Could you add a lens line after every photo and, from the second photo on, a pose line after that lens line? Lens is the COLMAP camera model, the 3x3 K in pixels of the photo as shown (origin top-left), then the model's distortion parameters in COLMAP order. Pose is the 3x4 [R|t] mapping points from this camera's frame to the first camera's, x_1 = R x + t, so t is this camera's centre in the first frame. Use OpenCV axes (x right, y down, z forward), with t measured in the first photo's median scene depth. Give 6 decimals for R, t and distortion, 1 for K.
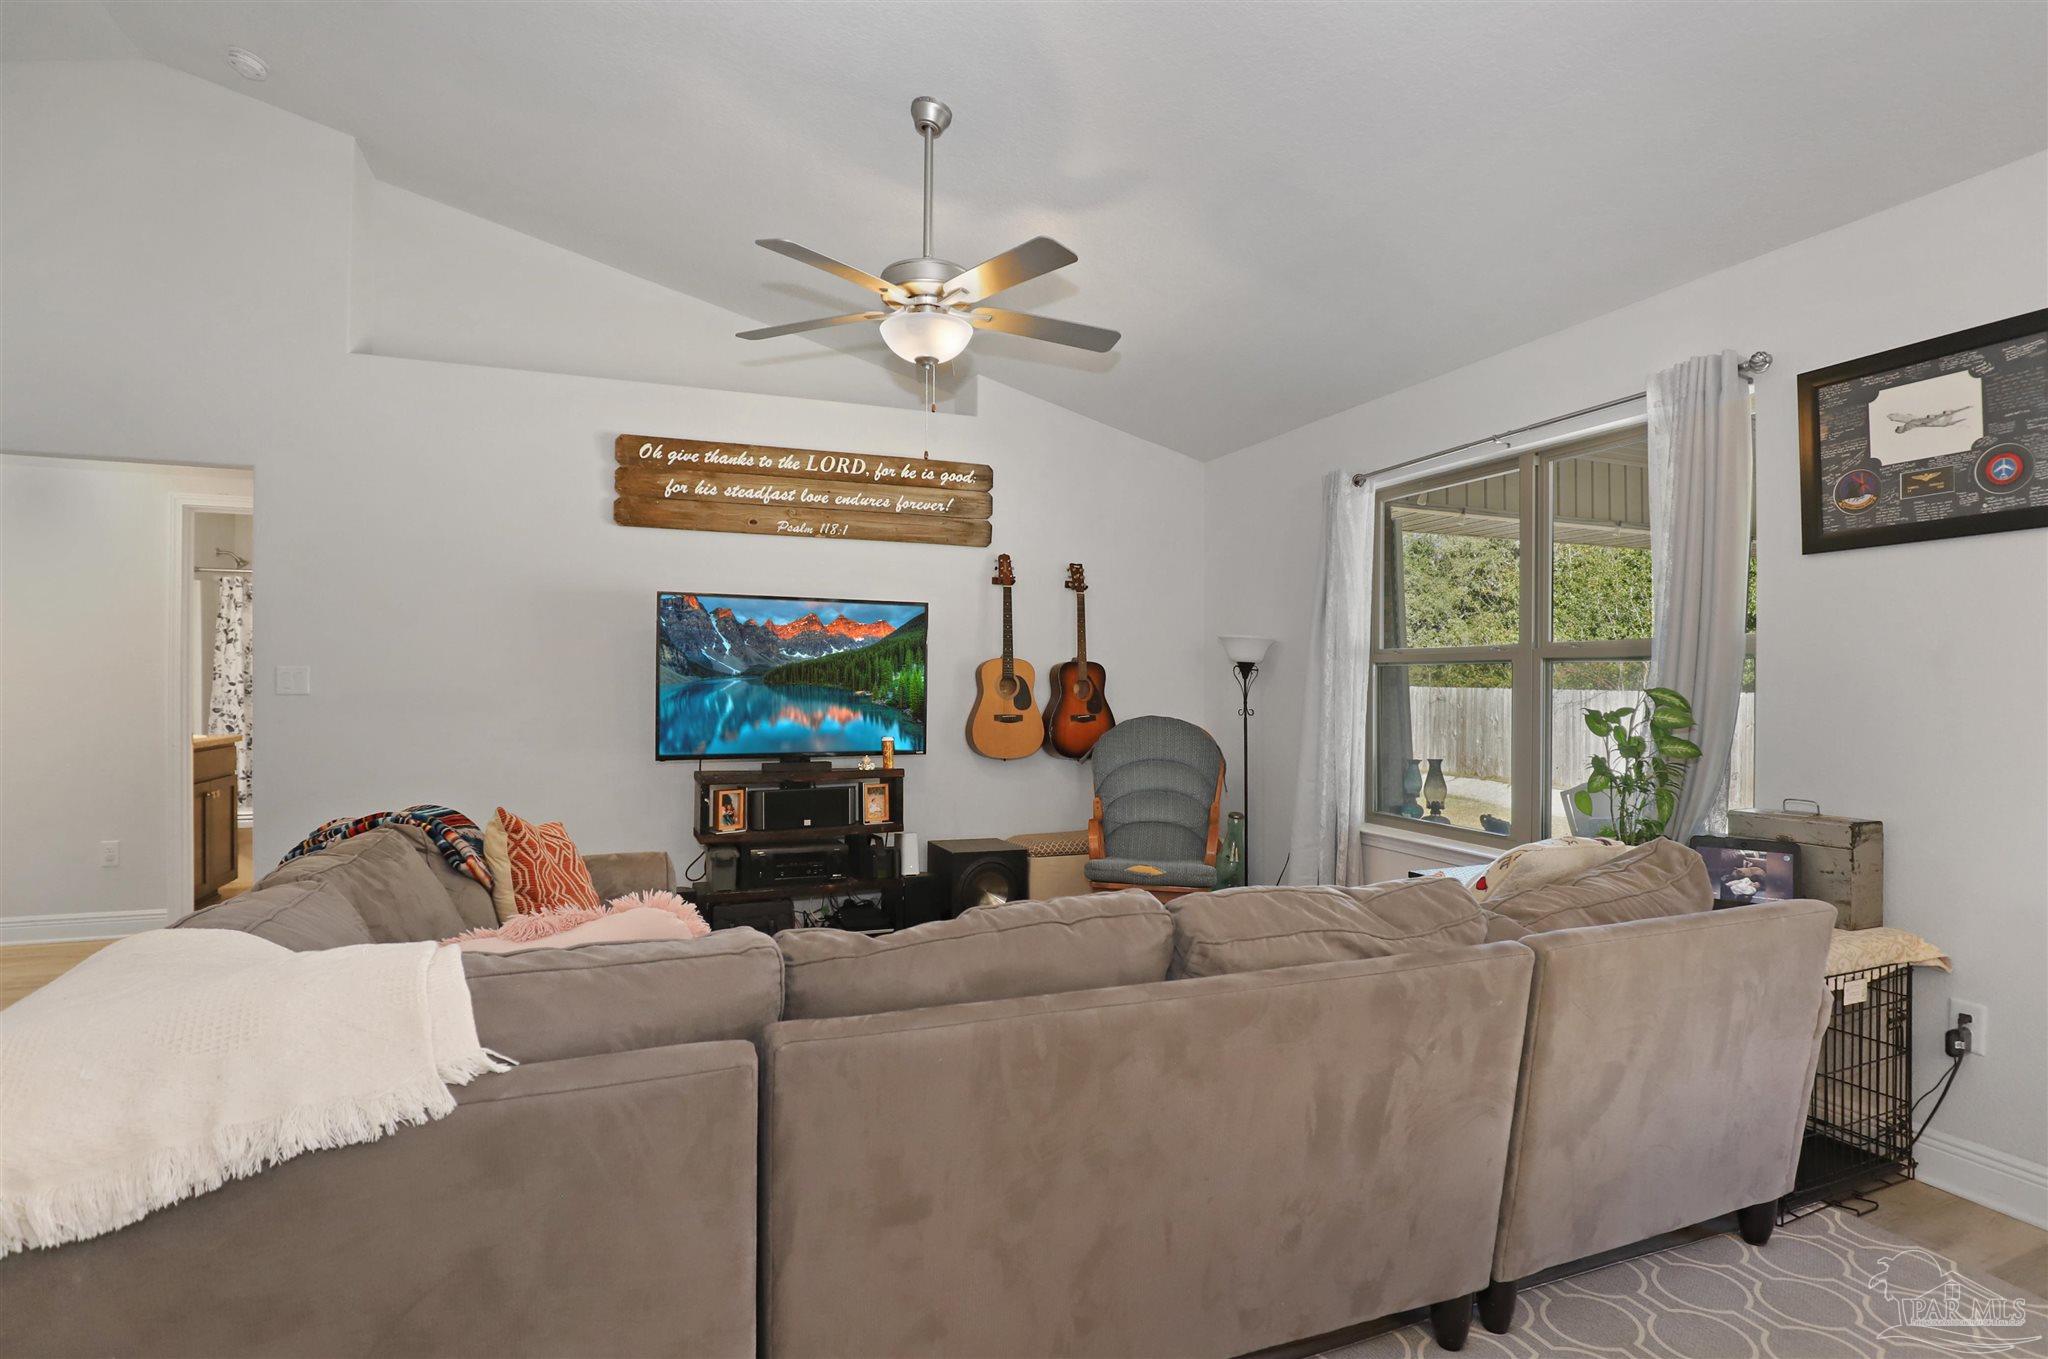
lens RADIAL K [[971.1, 0, 1006.1], [0, 971.1, 683.0], [0, 0, 1]] dist [-0.003511, -0.000176]
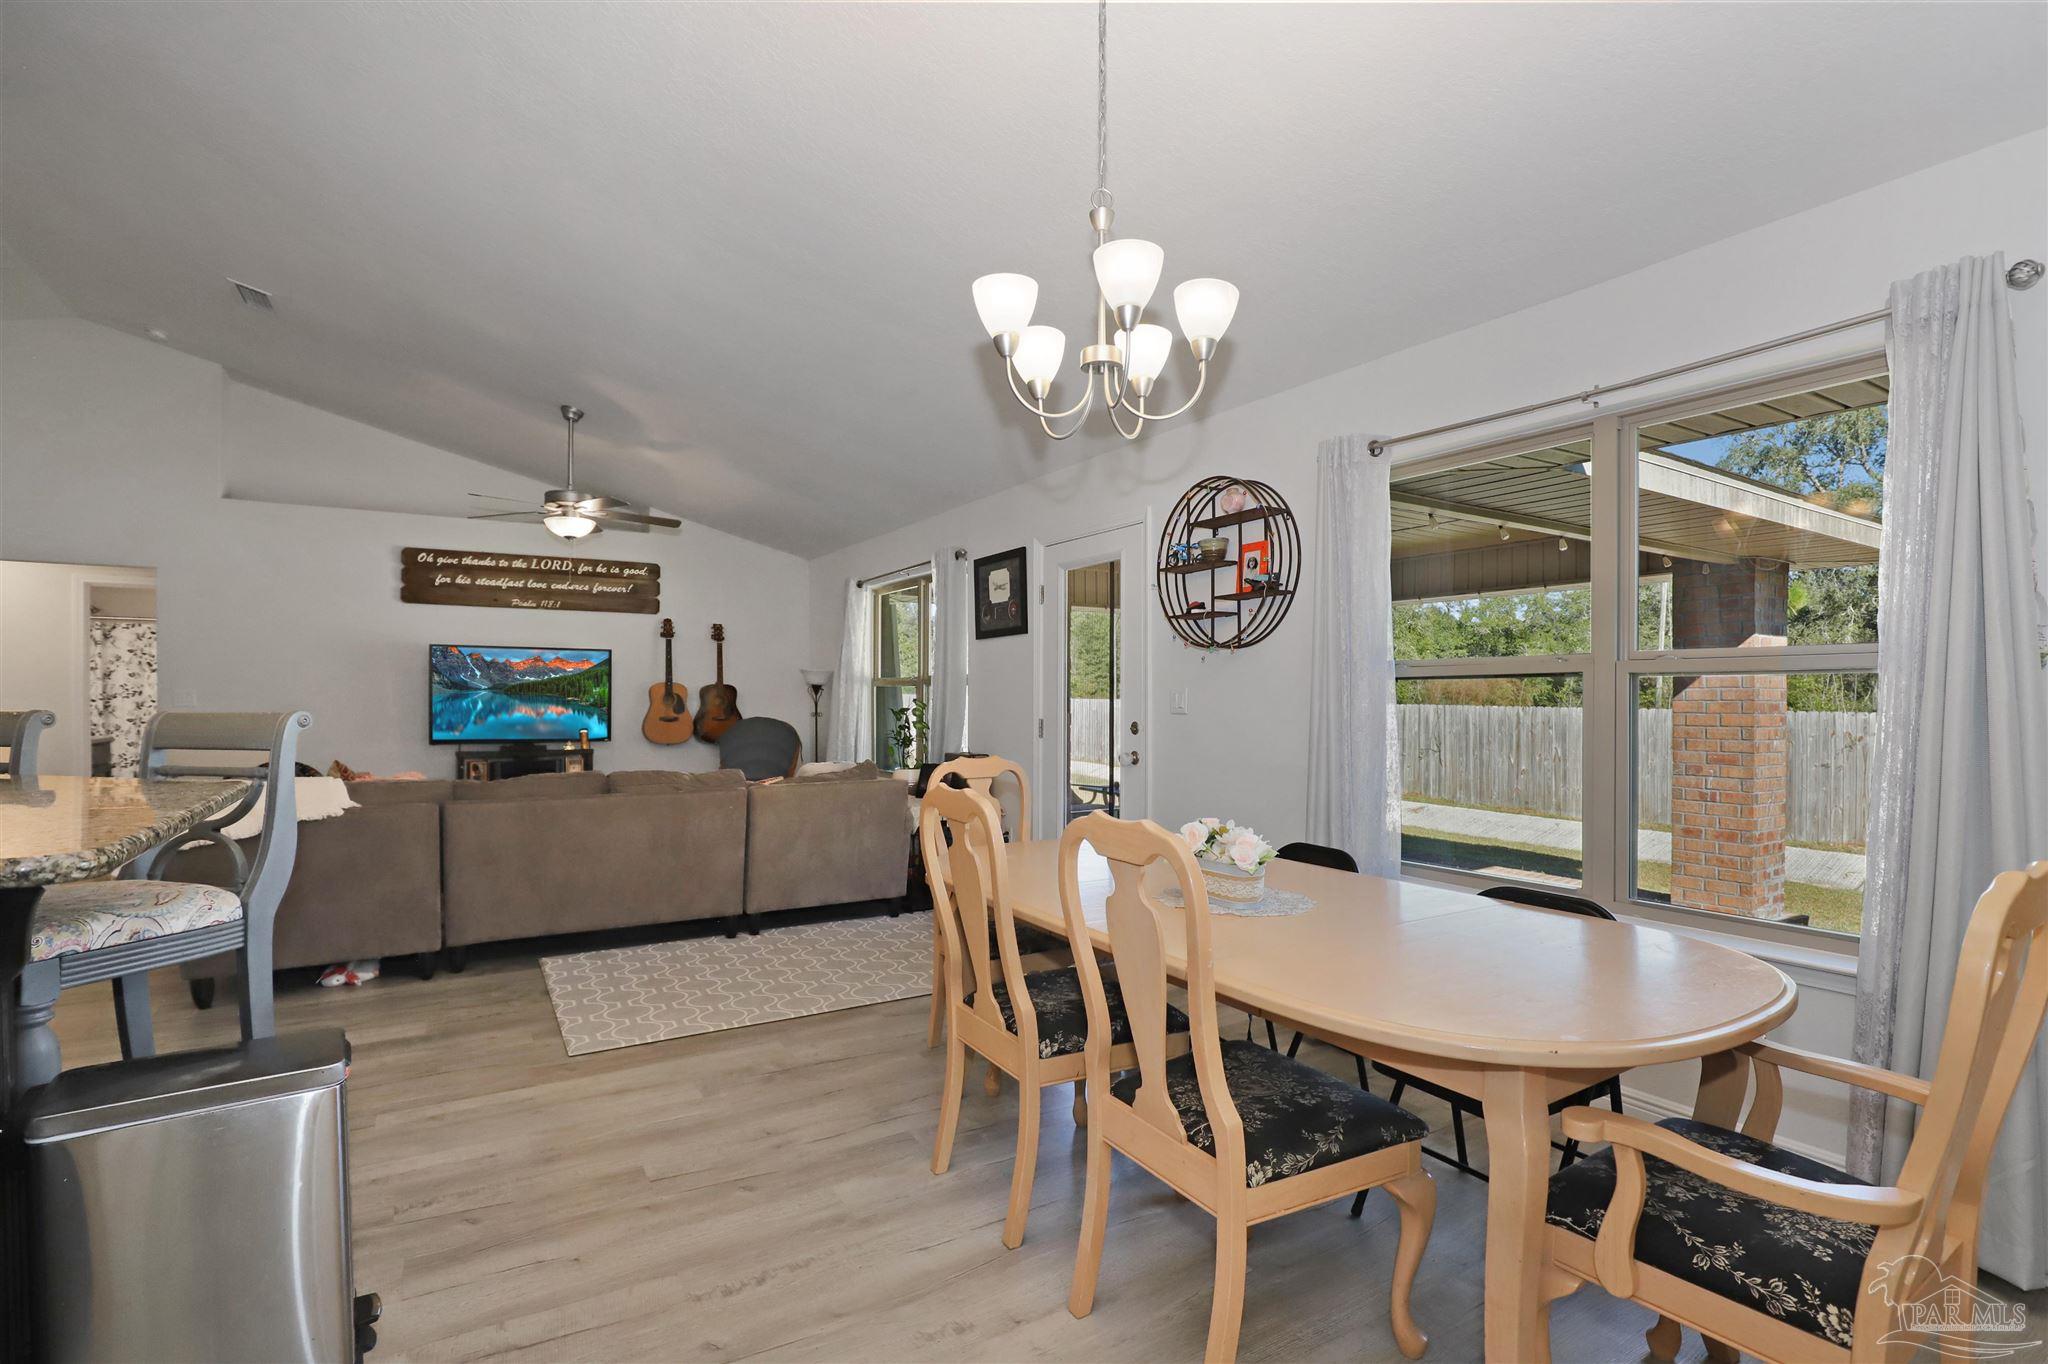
lens RADIAL K [[971.1, 0, 1043.9], [0, 971.1, 701.5], [0, 0, 1]] dist [-0.003511, -0.000176]
pose [[0.982057, -0.008366, 0.188401, 0.343464], [0.007740, 0.999962, 0.004059, 0.004851], [-0.188428, -0.002528, 0.982084, -0.791926]]
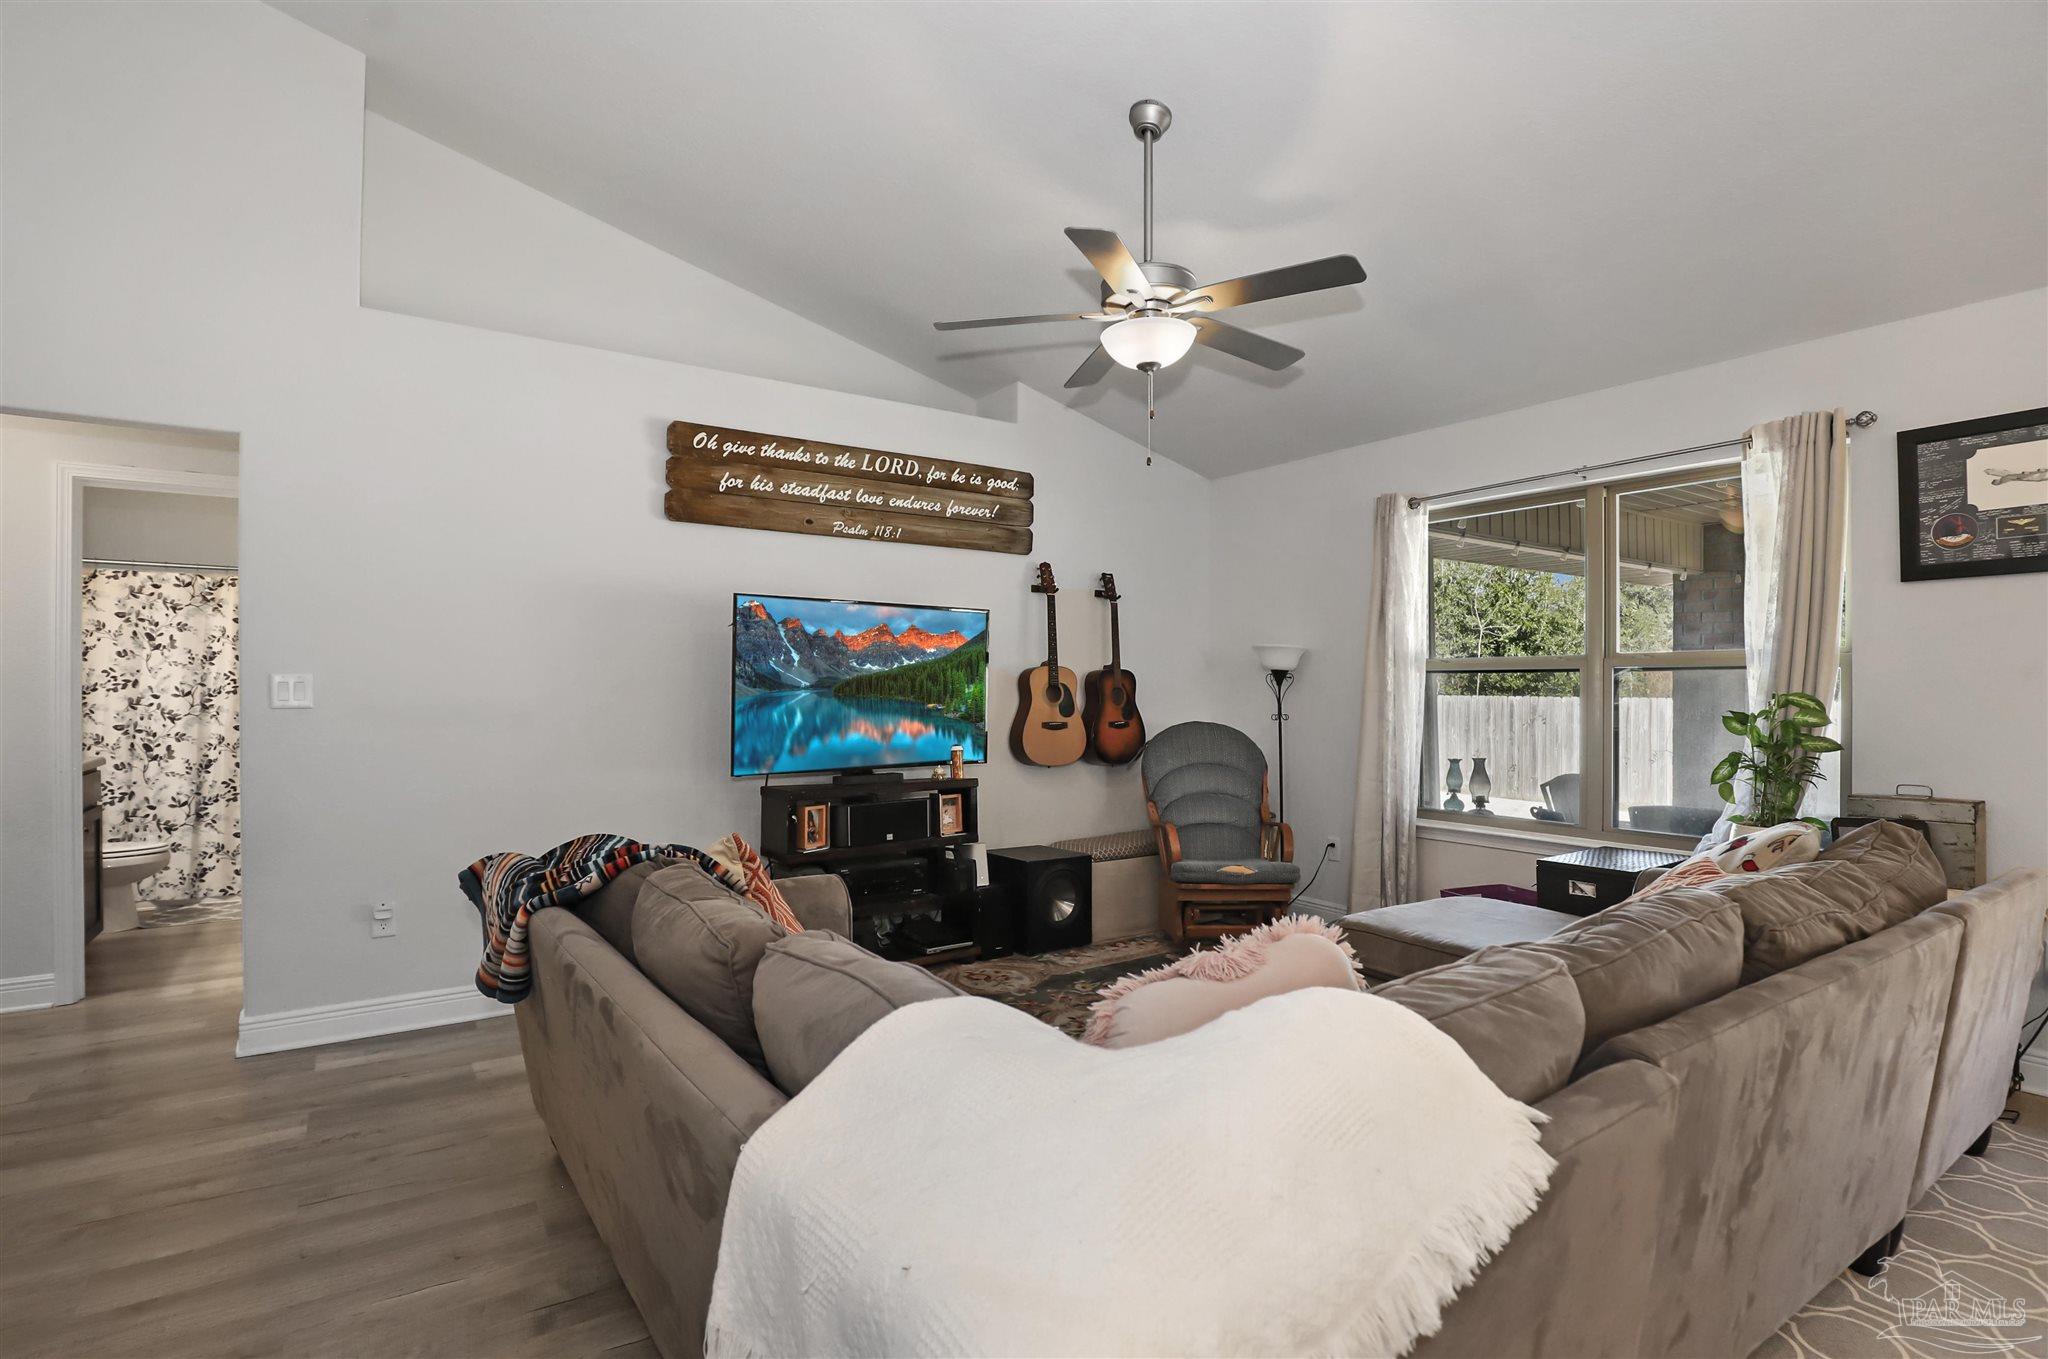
lens RADIAL K [[971.1, 0, 1007.0], [0, 971.1, 685.7], [0, 0, 1]] dist [-0.003511, -0.000176]
pose [[0.972779, -0.006562, 0.231642, -0.300281], [0.007494, 0.999967, -0.003142, -0.004173], [-0.231614, 0.004793, 0.972796, 0.048252]]
